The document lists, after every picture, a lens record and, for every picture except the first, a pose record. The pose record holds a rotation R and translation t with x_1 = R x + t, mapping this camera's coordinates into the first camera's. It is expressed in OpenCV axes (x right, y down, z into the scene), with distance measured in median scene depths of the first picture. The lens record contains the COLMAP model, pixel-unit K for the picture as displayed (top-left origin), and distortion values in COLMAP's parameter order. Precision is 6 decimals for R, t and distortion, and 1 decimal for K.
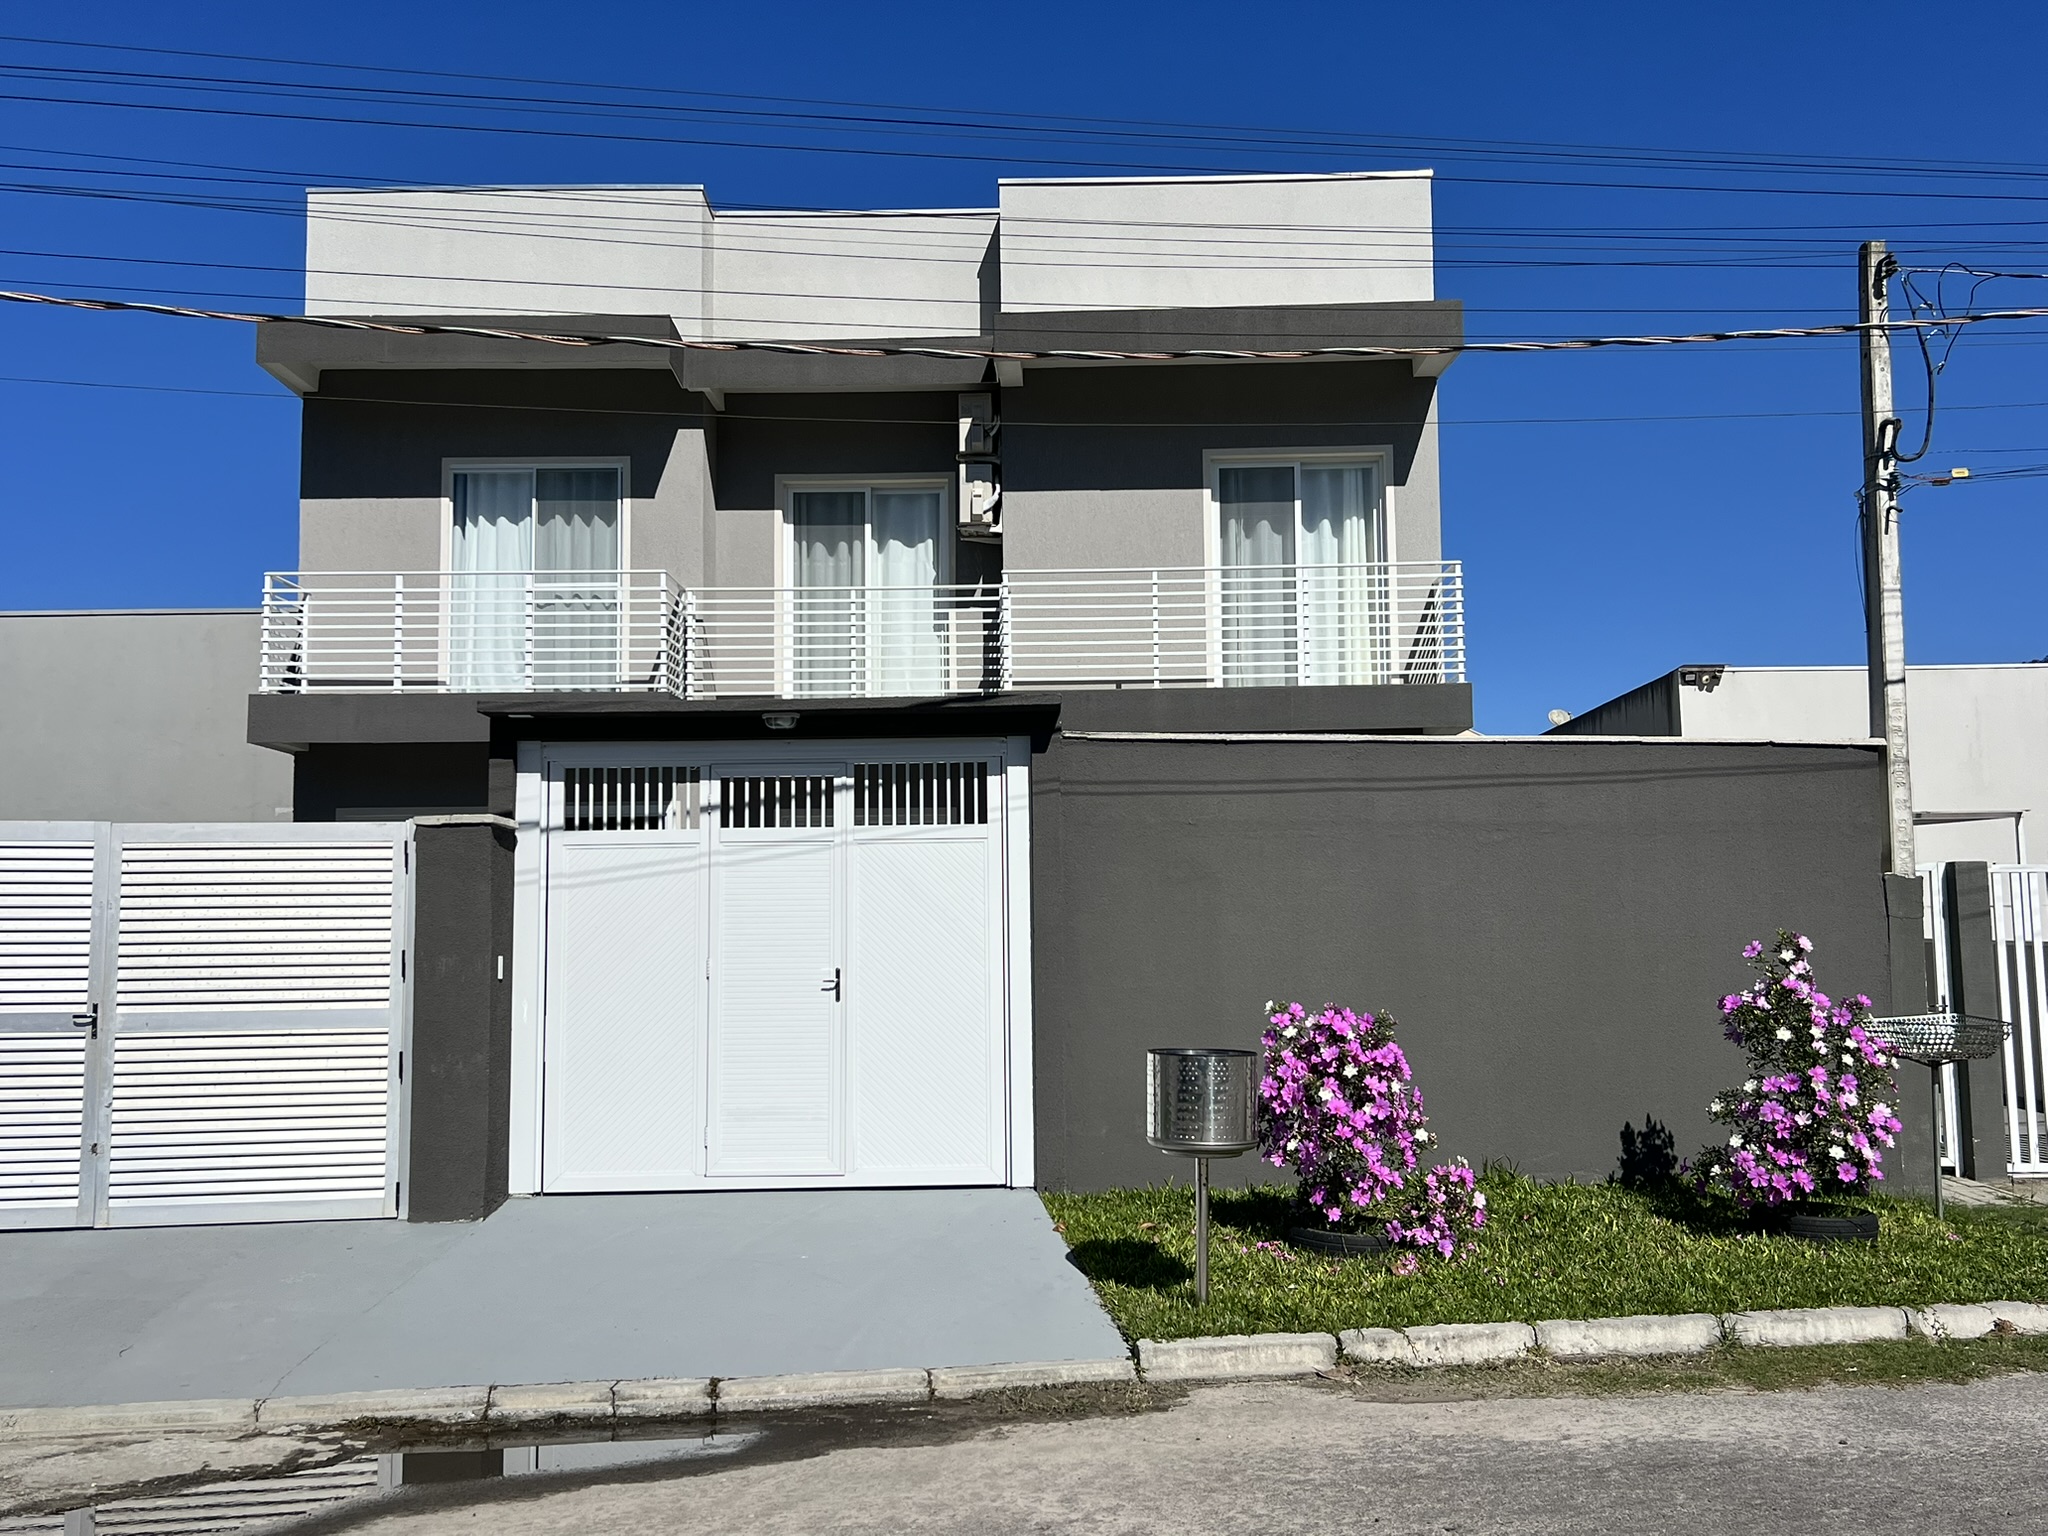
lens RADIAL K [[1892.5, 0, 1023.7], [0, 1892.5, 772.7], [0, 0, 1]] dist [0.031801, 0.000000]
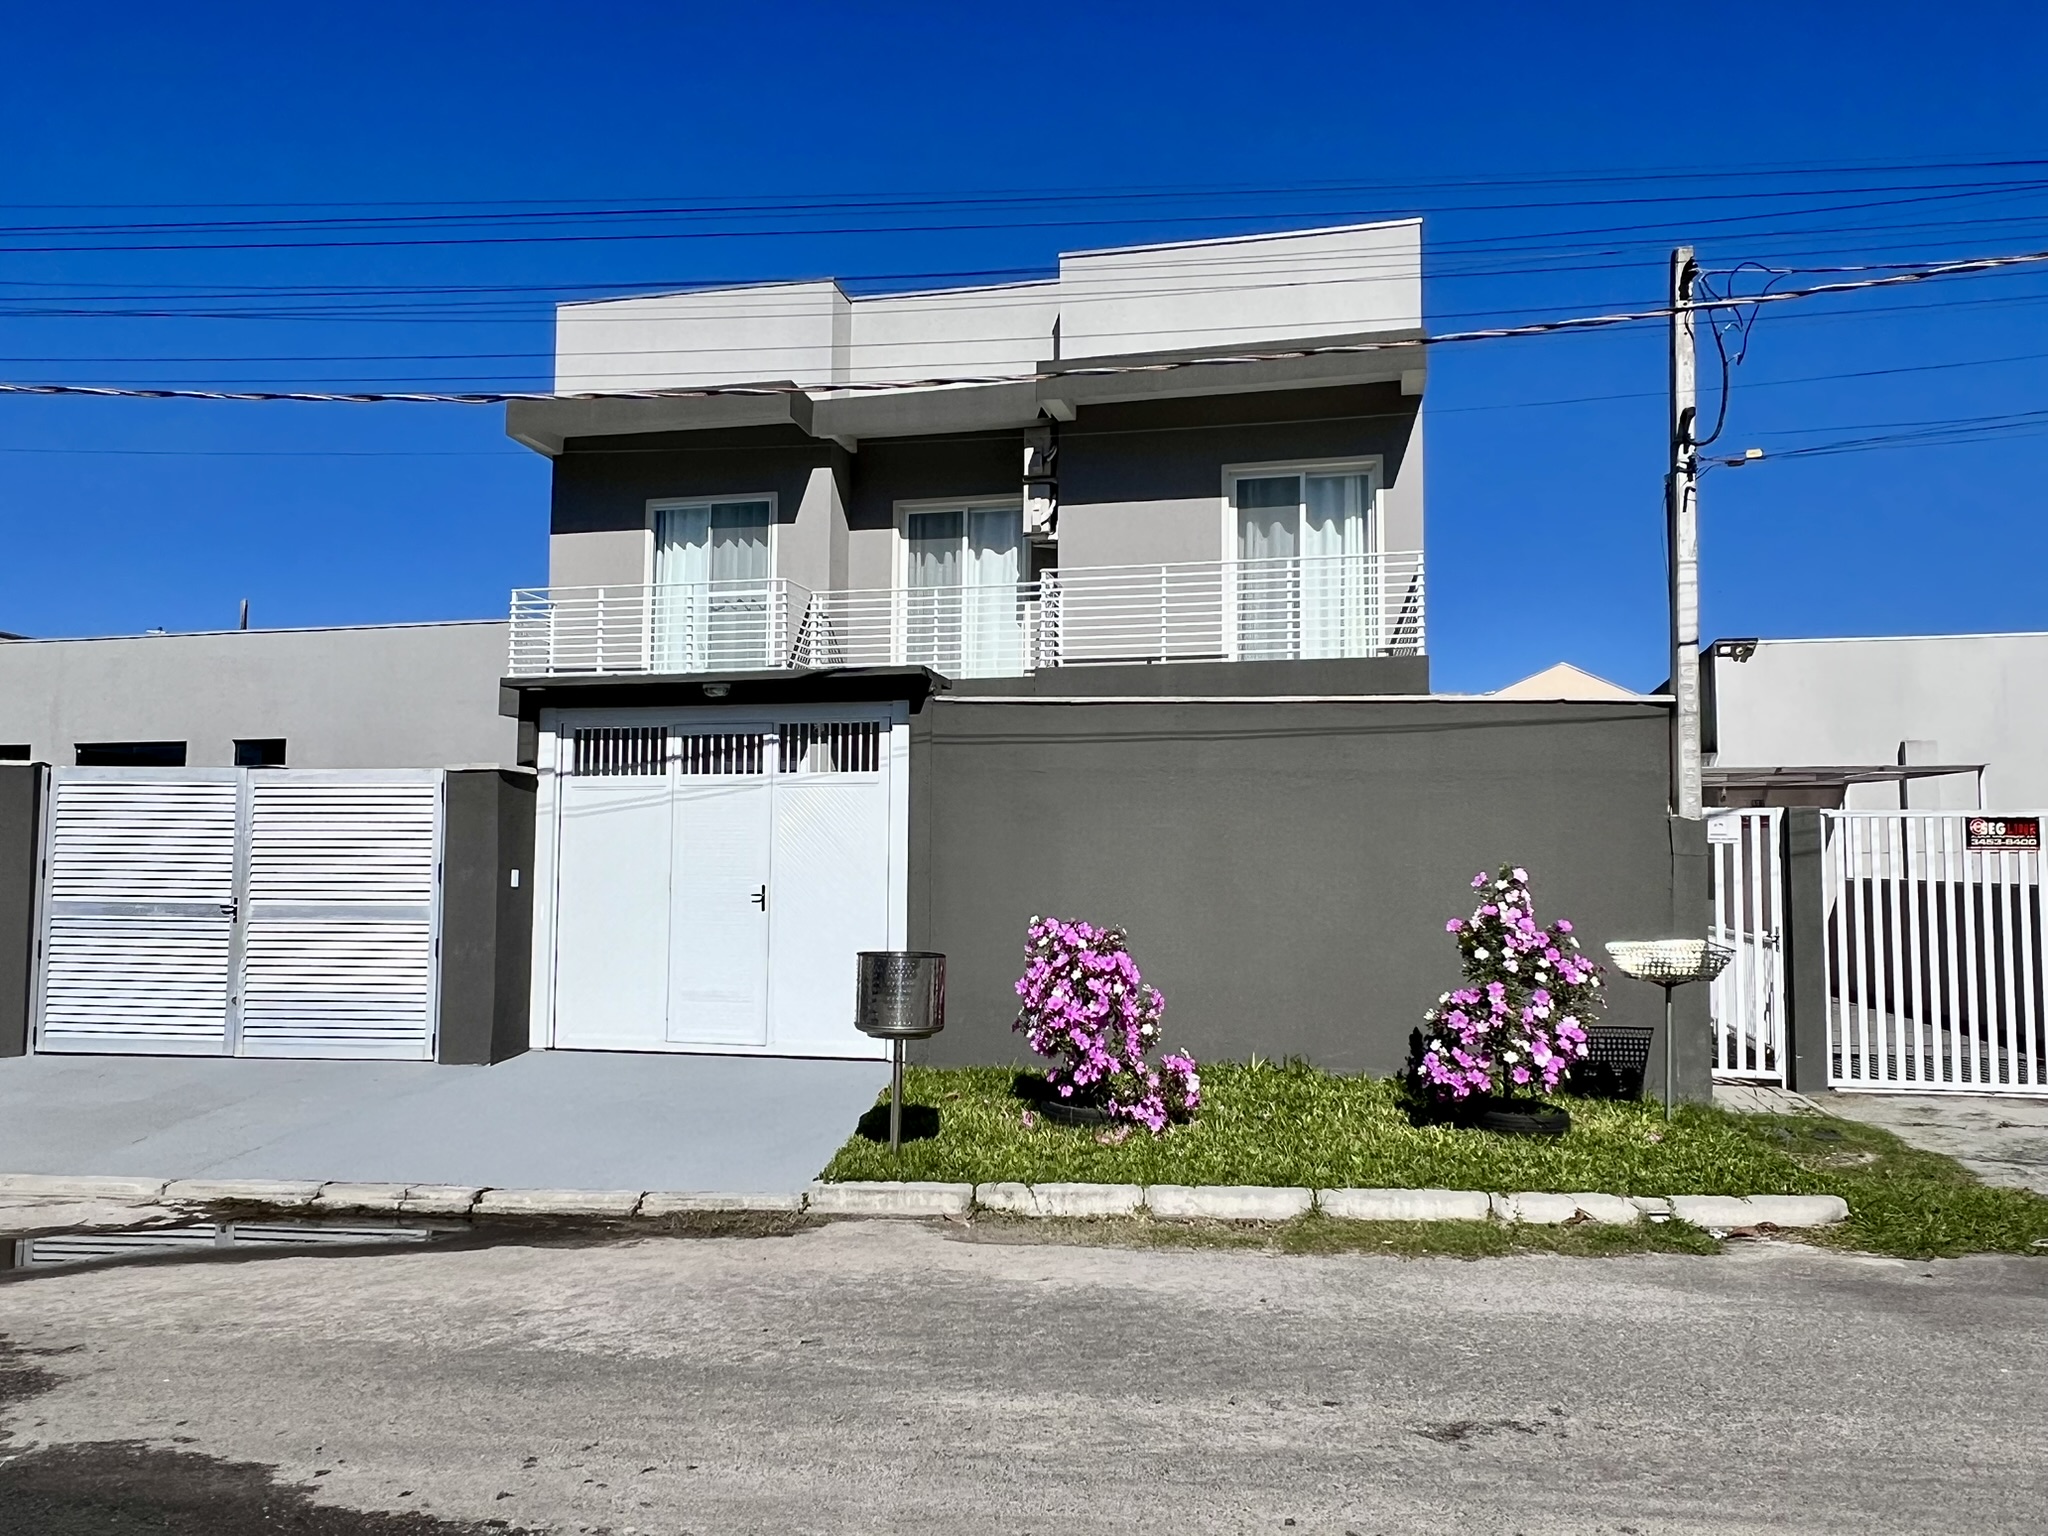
lens RADIAL K [[1495.3, 0, 1025.5], [0, 1495.3, 785.9], [0, 0, 1]] dist [-0.008102, 0.020860]
pose [[0.973394, 0.002370, -0.229126, 0.301265], [0.004402, 0.999569, 0.029041, 0.008647], [0.229096, -0.029277, 0.972963, 0.061252]]
